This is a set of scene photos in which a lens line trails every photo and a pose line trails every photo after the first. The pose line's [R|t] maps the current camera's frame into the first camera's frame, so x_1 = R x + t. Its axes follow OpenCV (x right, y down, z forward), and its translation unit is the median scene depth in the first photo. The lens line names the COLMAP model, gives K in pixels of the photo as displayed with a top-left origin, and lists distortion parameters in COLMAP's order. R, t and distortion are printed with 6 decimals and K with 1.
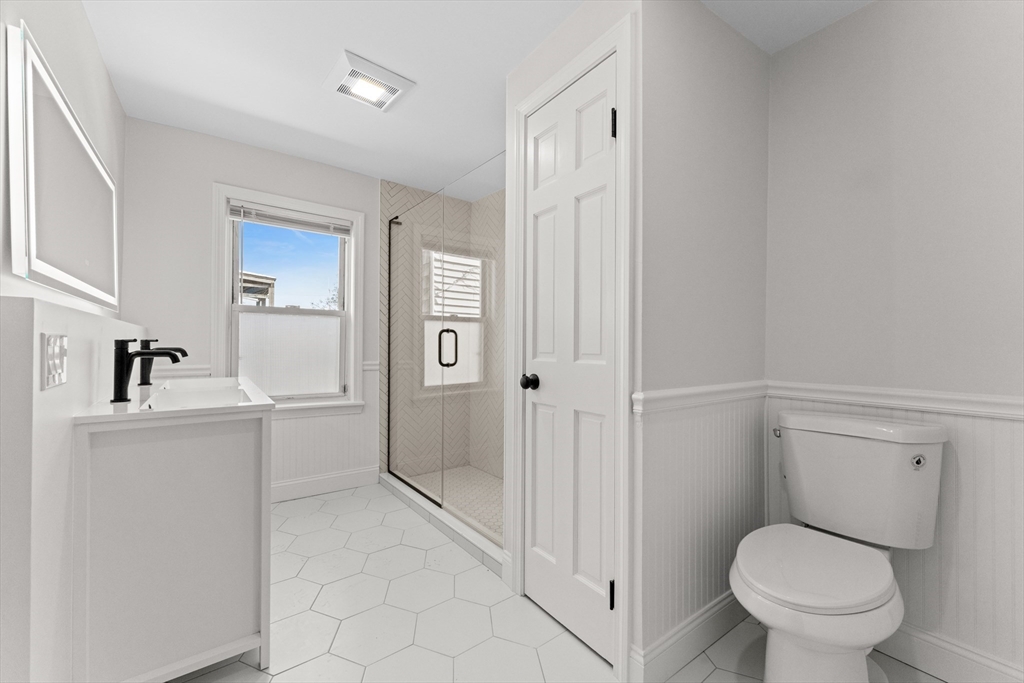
lens RADIAL K [[419.3, 0, 514.1], [0, 419.3, 347.2], [0, 0, 1]] dist [0.002855, -0.001188]
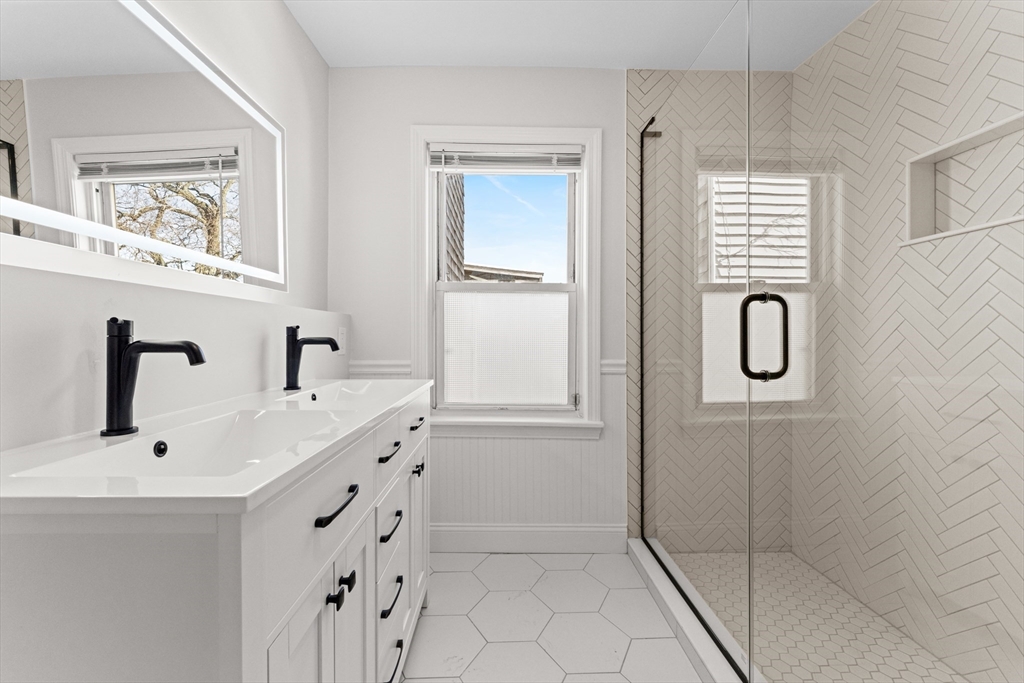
lens RADIAL K [[419.3, 0, 516.7], [0, 419.3, 337.4], [0, 0, 1]] dist [0.002855, -0.001188]
pose [[0.814511, -0.006342, -0.580113, -0.089318], [0.002299, 0.999968, -0.007704, 0.004331], [0.580144, 0.004942, 0.814499, 0.388693]]
